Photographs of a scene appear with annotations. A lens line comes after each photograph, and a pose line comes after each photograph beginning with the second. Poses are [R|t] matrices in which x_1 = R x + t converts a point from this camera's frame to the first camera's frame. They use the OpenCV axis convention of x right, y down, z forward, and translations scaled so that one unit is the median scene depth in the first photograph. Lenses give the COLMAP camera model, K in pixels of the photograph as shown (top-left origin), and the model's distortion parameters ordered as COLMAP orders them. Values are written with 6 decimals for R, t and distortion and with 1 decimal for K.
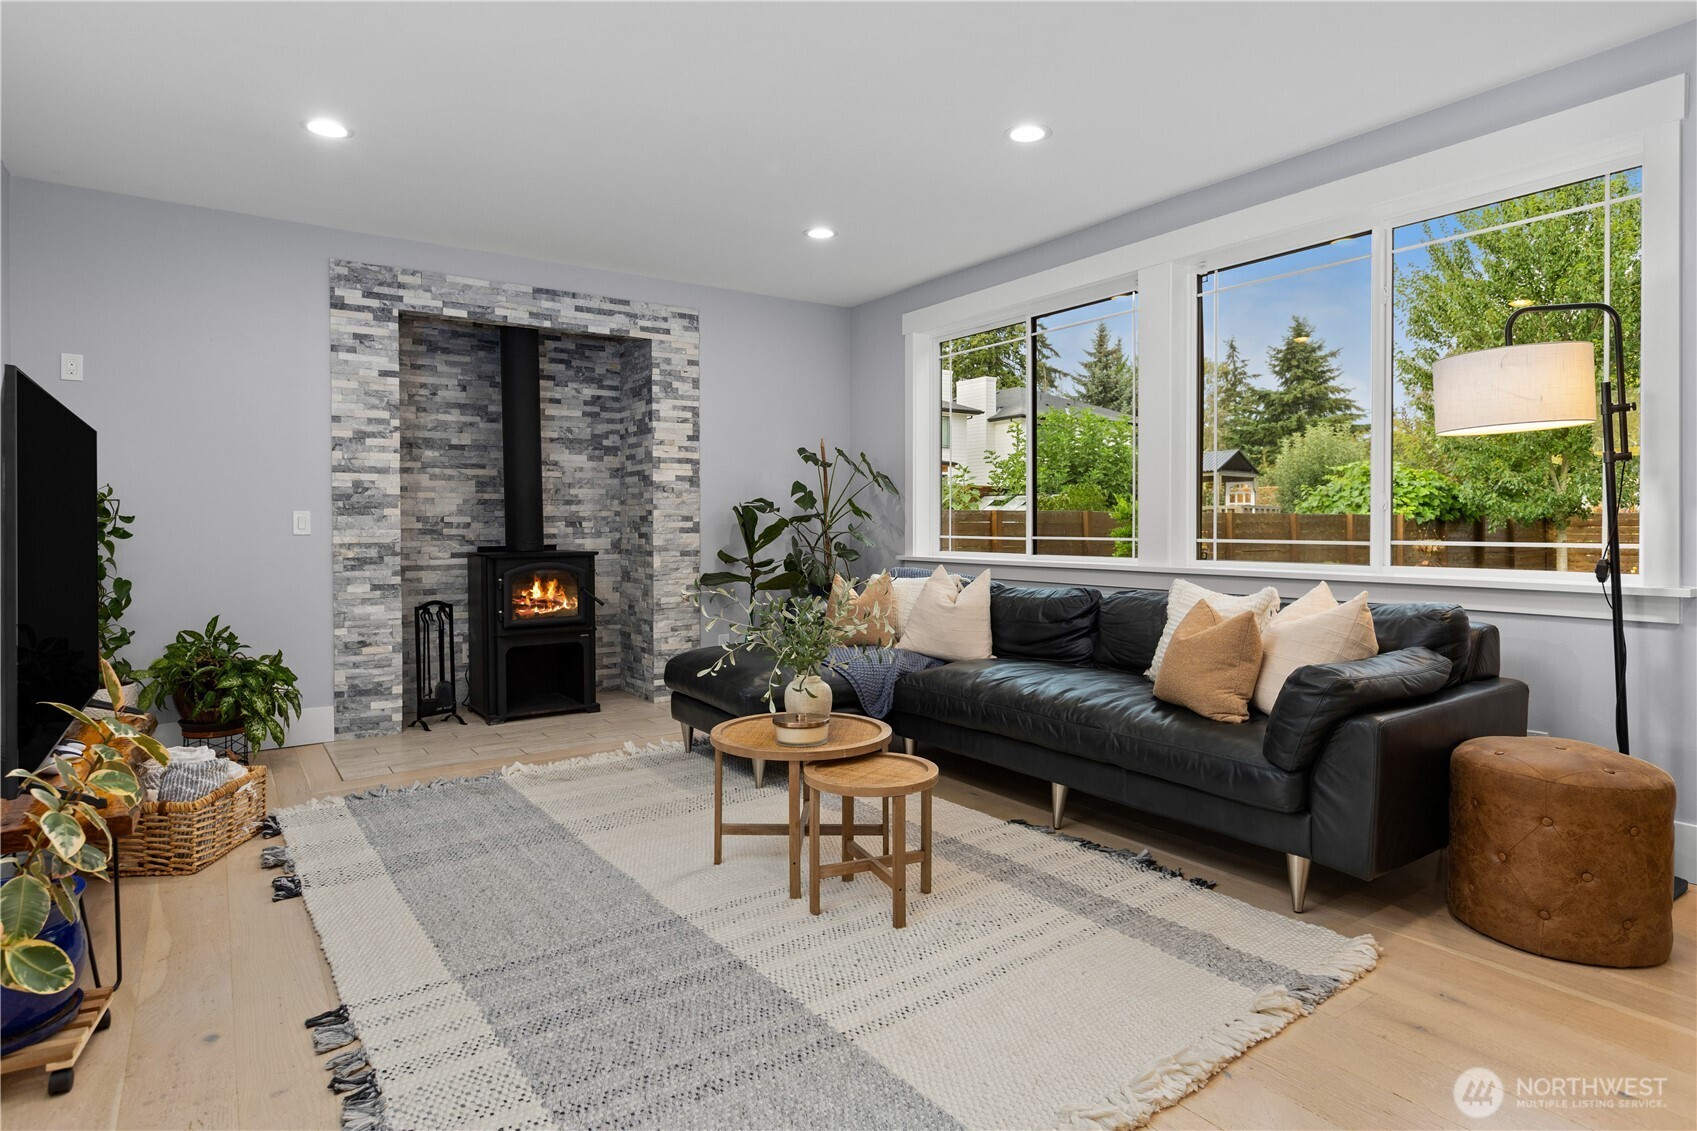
lens RADIAL K [[921.6, 0, 866.9], [0, 921.6, 534.6], [0, 0, 1]] dist [-0.003630, 0.000448]
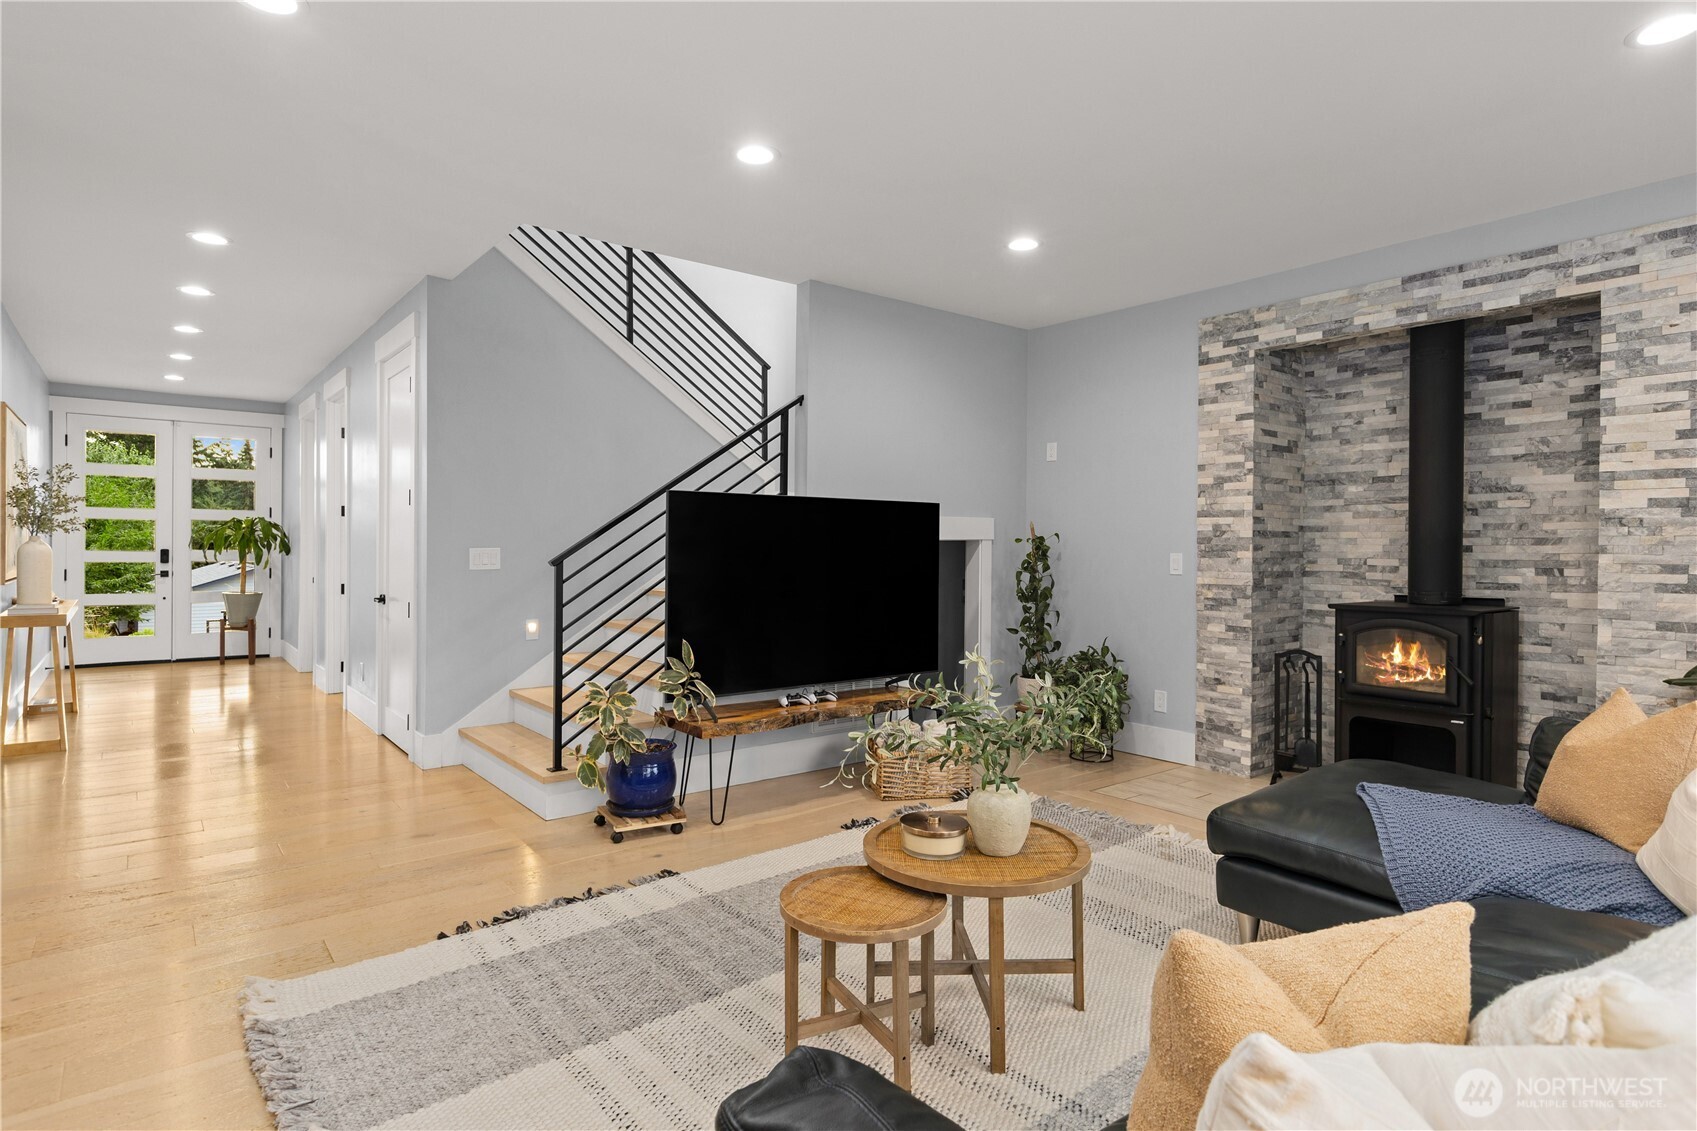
lens RADIAL K [[902.0, 0, 852.9], [0, 902.0, 550.1], [0, 0, 1]] dist [0.001084, 0.000660]
pose [[0.055529, 0.009907, -0.998408, 0.445574], [-0.017310, 0.999810, 0.008958, -0.031505], [0.998307, 0.016785, 0.055690, 0.530038]]
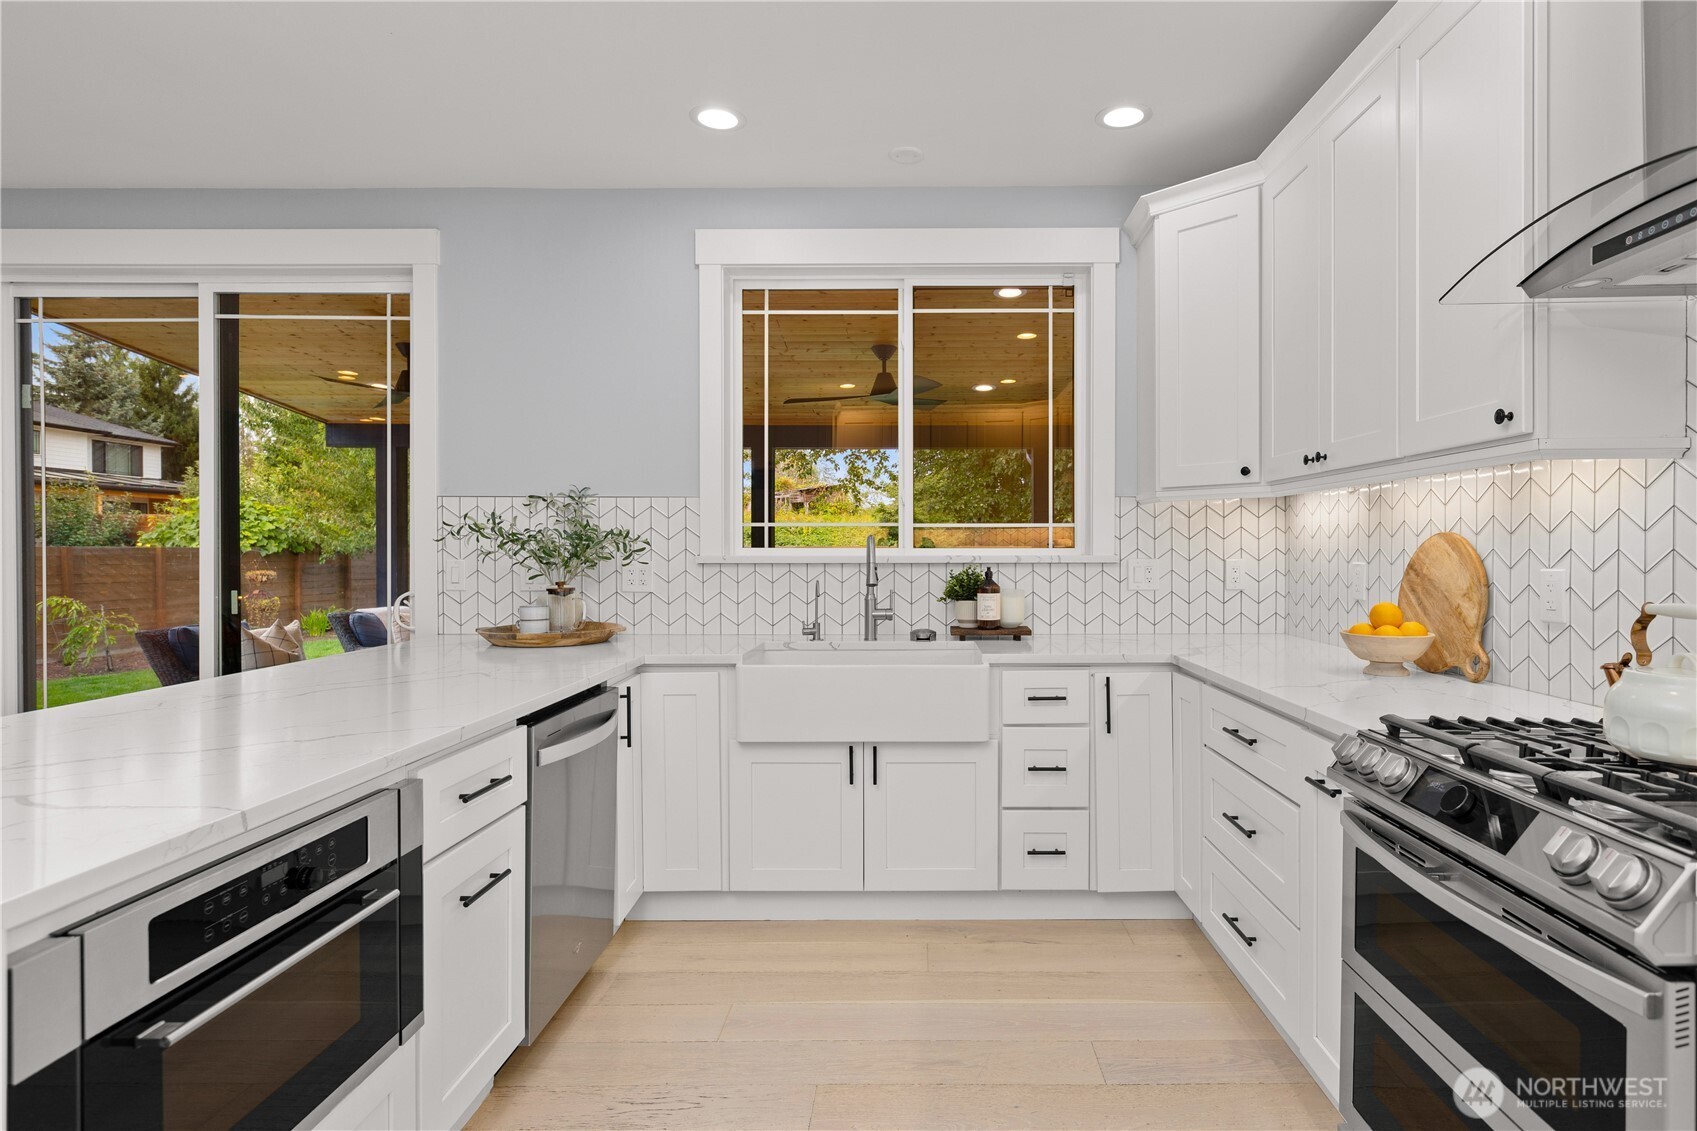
lens RADIAL K [[906.0, 0, 898.8], [0, 906.0, 554.3], [0, 0, 1]] dist [-0.002900, -0.000165]
pose [[0.578473, -0.000956, 0.815701, 0.613226], [0.006238, 0.999975, -0.003252, -0.021549], [-0.815678, 0.006970, 0.578465, -0.805219]]
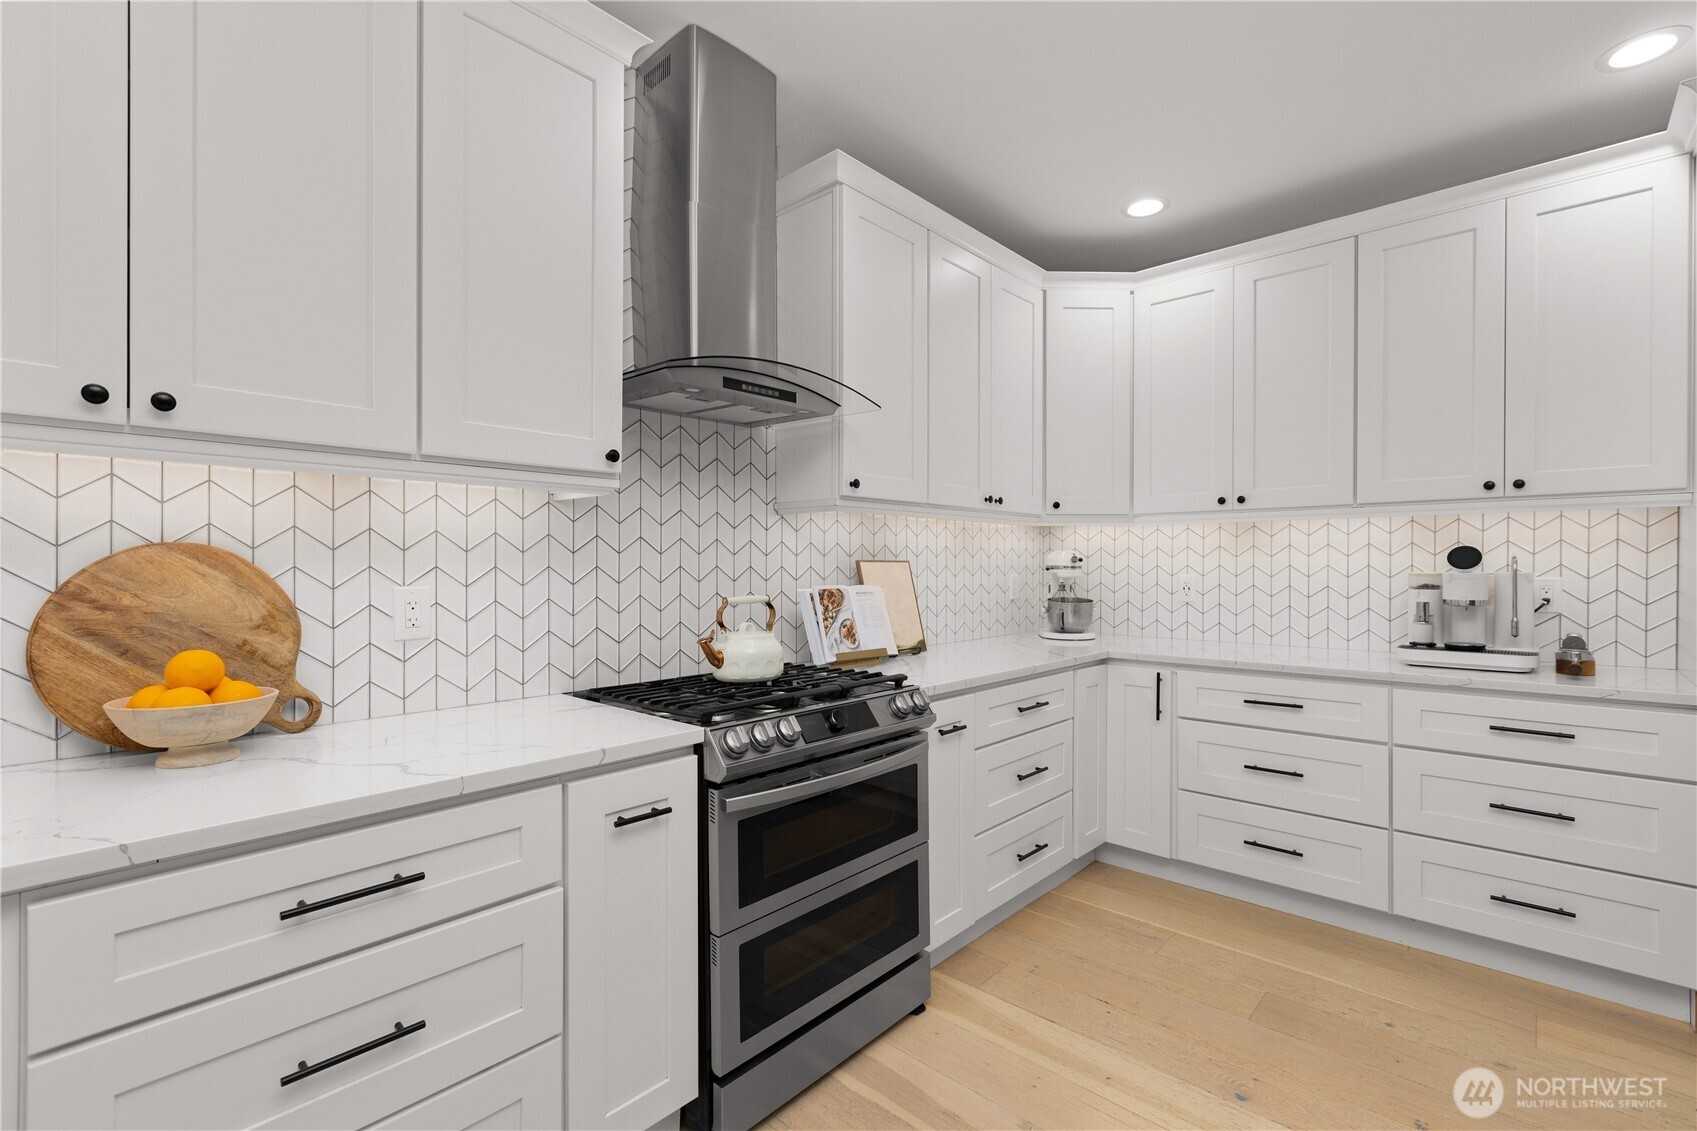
lens RADIAL K [[760.4, 0, 855.1], [0, 760.4, 575.3], [0, 0, 1]] dist [-0.002550, -0.000150]
pose [[-0.973869, 0.009701, -0.226905, 1.020652], [0.004755, 0.999739, 0.022334, -0.026259], [0.227063, 0.020672, -0.973661, -0.410117]]
